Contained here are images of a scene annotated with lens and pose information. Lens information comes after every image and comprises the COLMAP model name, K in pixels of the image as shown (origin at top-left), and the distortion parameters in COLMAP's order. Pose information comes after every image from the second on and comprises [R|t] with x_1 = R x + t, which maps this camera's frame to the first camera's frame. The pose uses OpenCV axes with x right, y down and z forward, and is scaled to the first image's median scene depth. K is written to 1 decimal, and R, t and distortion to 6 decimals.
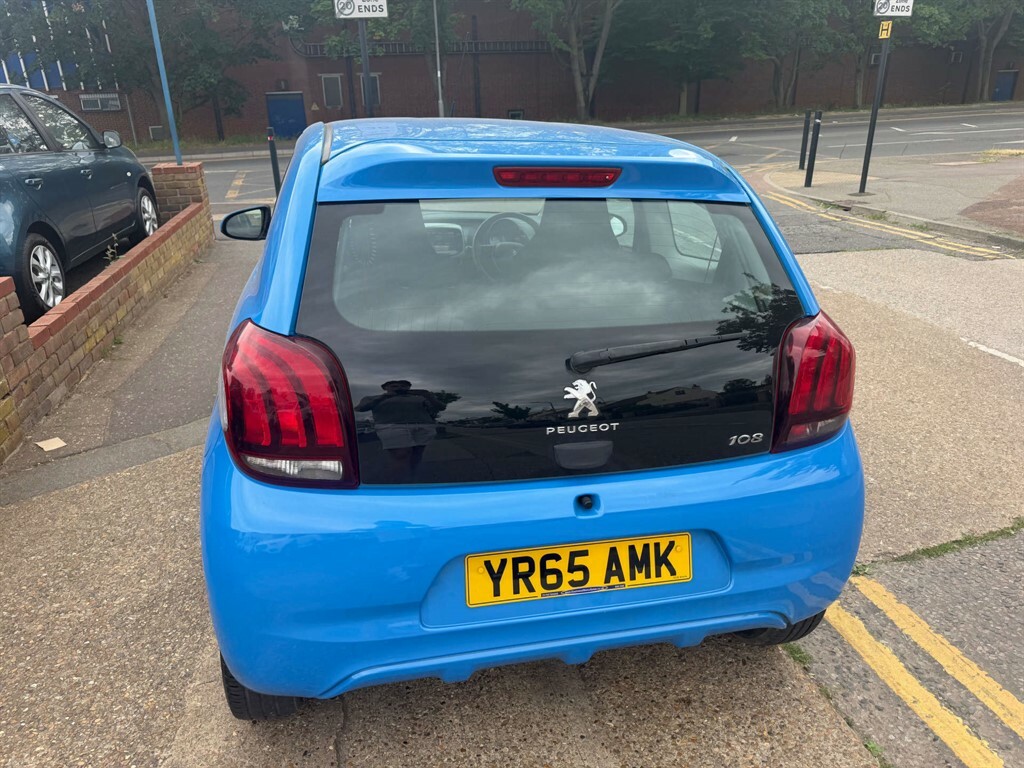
lens RADIAL K [[732.1, 0, 503.8], [0, 732.1, 382.2], [0, 0, 1]] dist [0.011554, -0.013892]
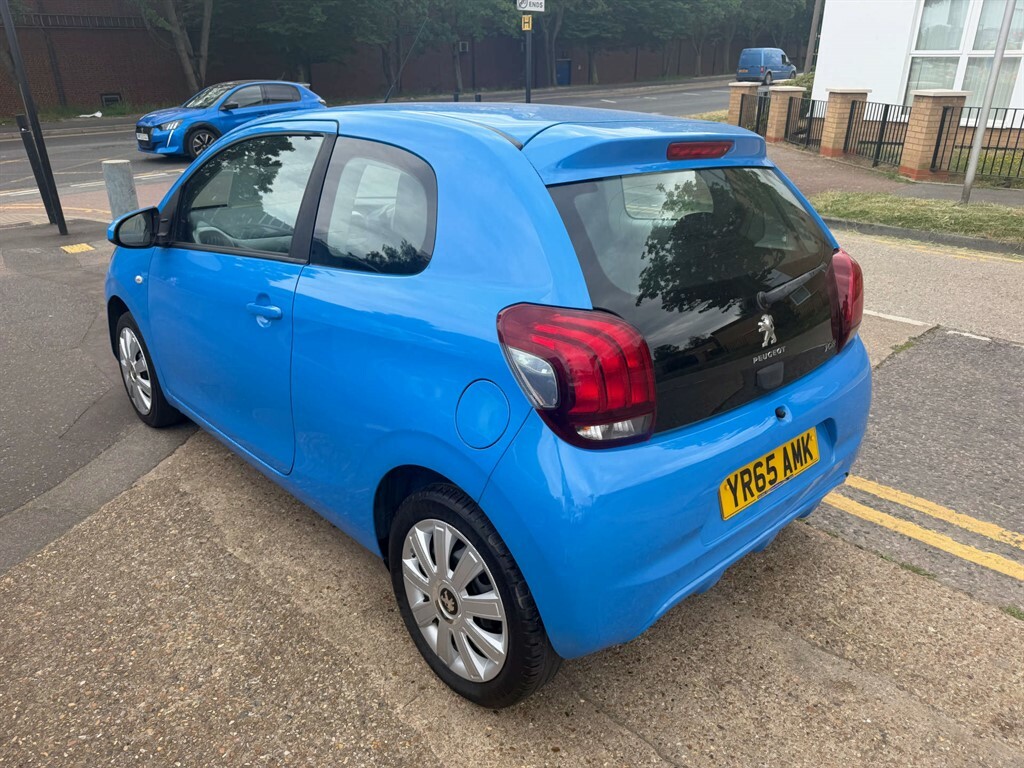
lens RADIAL K [[732.1, 0, 497.0], [0, 732.1, 378.4], [0, 0, 1]] dist [0.011554, -0.013892]
pose [[0.871545, -0.181485, 0.455492, -0.631147], [0.174640, 0.982953, 0.057486, -0.035004], [-0.458160, 0.029446, 0.888382, 0.089374]]
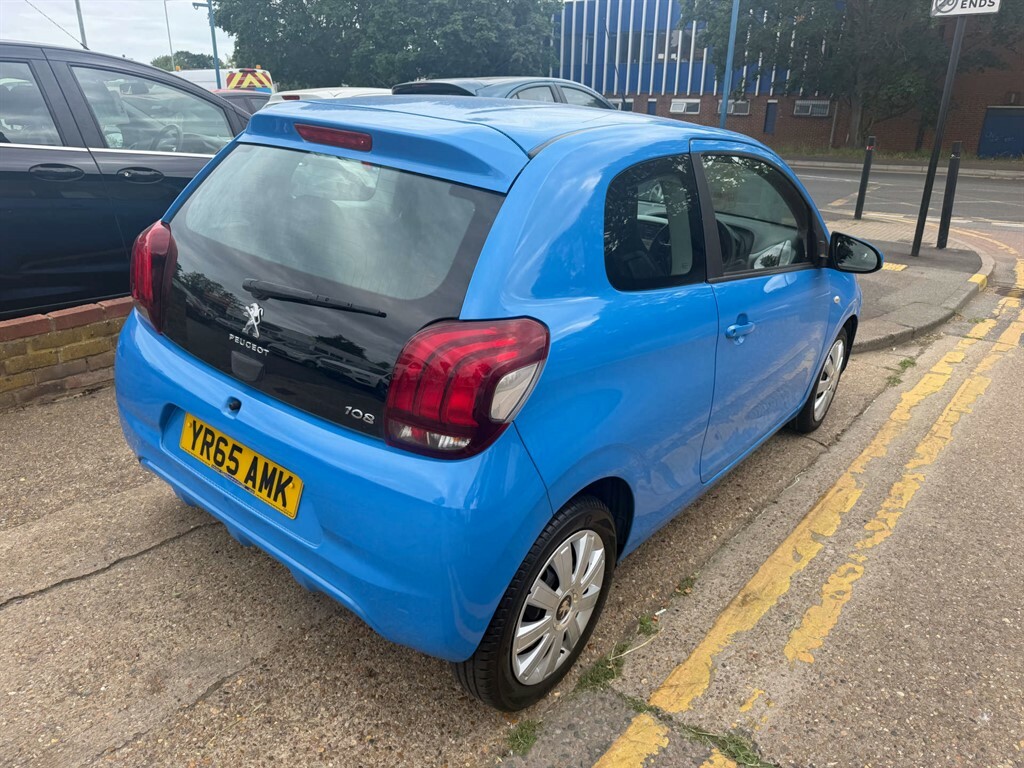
lens RADIAL K [[732.1, 0, 507.9], [0, 732.1, 385.3], [0, 0, 1]] dist [0.011554, -0.013892]
pose [[0.622708, 0.314823, -0.716325, 0.912637], [-0.321041, 0.937677, 0.133023, -0.122975], [0.713560, 0.147135, 0.684970, 0.367475]]
